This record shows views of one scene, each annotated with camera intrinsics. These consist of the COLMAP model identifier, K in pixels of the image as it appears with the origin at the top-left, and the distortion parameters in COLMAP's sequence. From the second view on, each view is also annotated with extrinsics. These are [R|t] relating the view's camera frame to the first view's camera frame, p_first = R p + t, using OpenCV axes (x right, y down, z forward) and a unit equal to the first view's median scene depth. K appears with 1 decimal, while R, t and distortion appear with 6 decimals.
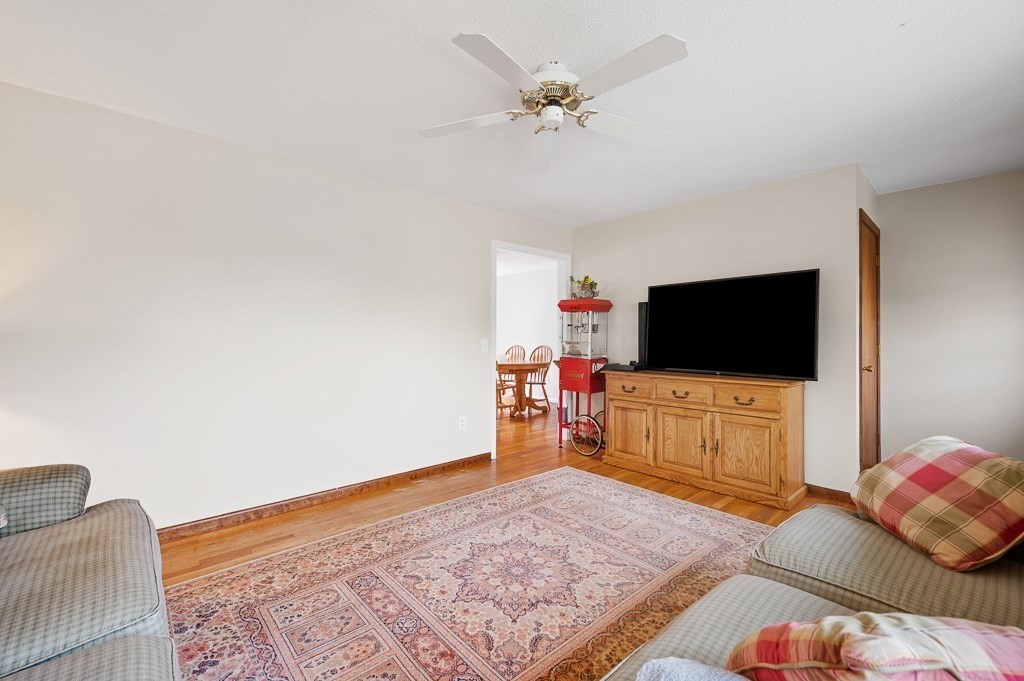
lens RADIAL K [[444.0, 0, 508.4], [0, 444.0, 338.2], [0, 0, 1]] dist [0.004626, 0.000118]
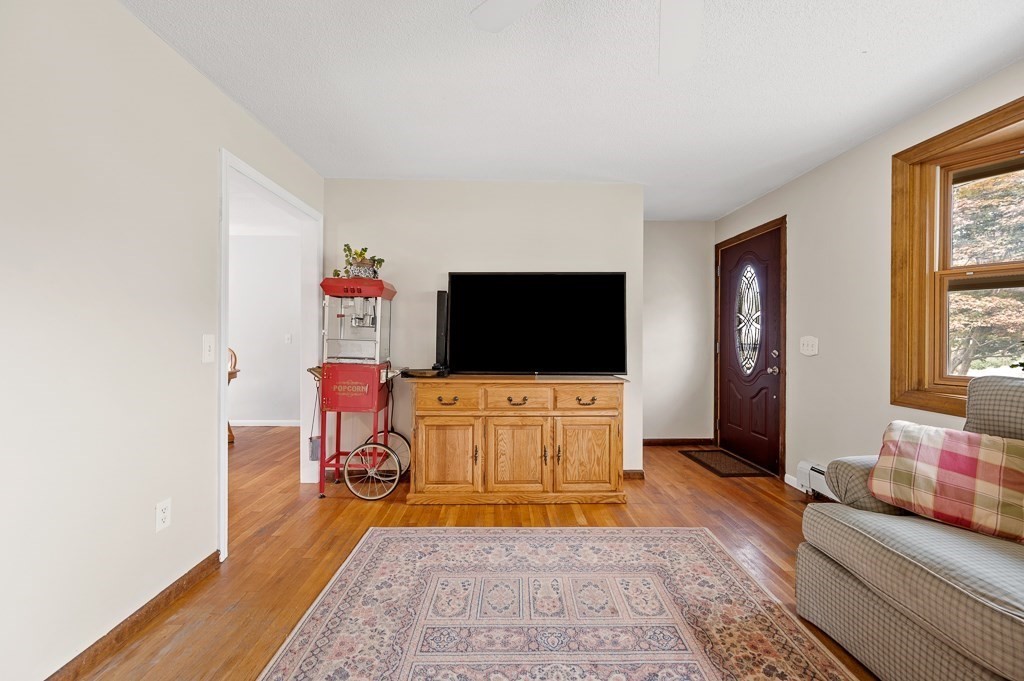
lens RADIAL K [[410.4, 0, 514.5], [0, 410.4, 337.6], [0, 0, 1]] dist [-0.001796, -0.000412]
pose [[0.642371, -0.003077, 0.766387, -0.222632], [-0.003075, 0.999974, 0.006592, -0.000696], [-0.766387, -0.006591, 0.642345, 0.496093]]
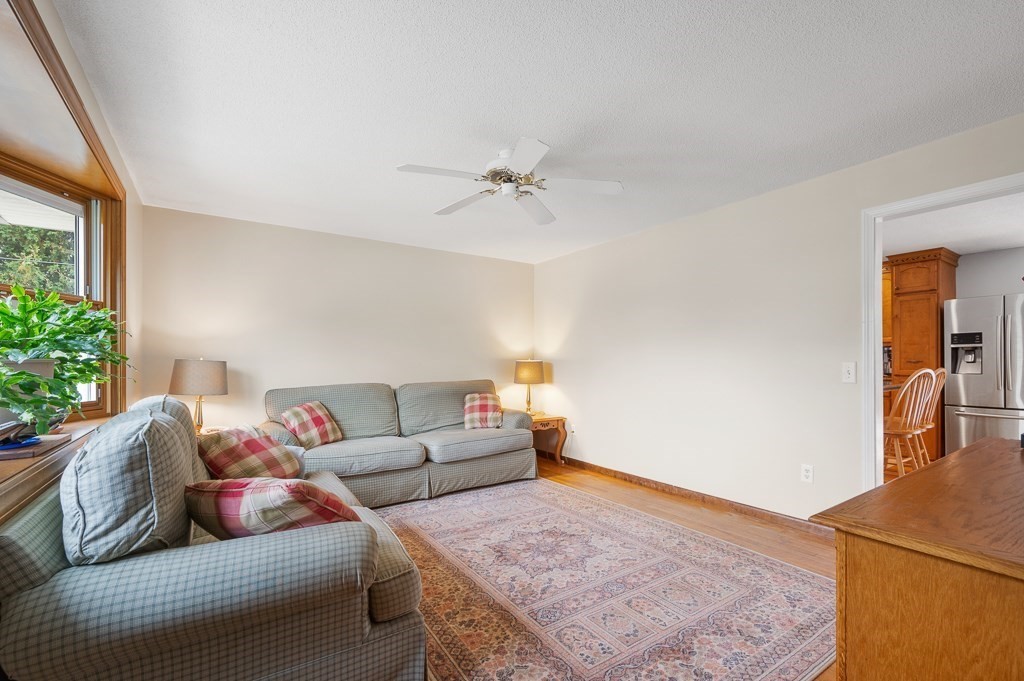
lens RADIAL K [[444.0, 0, 533.9], [0, 444.0, 360.6], [0, 0, 1]] dist [0.004626, 0.000118]
pose [[-0.118245, -0.002336, -0.992982, 0.801143], [0.001209, 0.999996, -0.002497, -0.000891], [0.992984, -0.001496, -0.118242, 0.708634]]
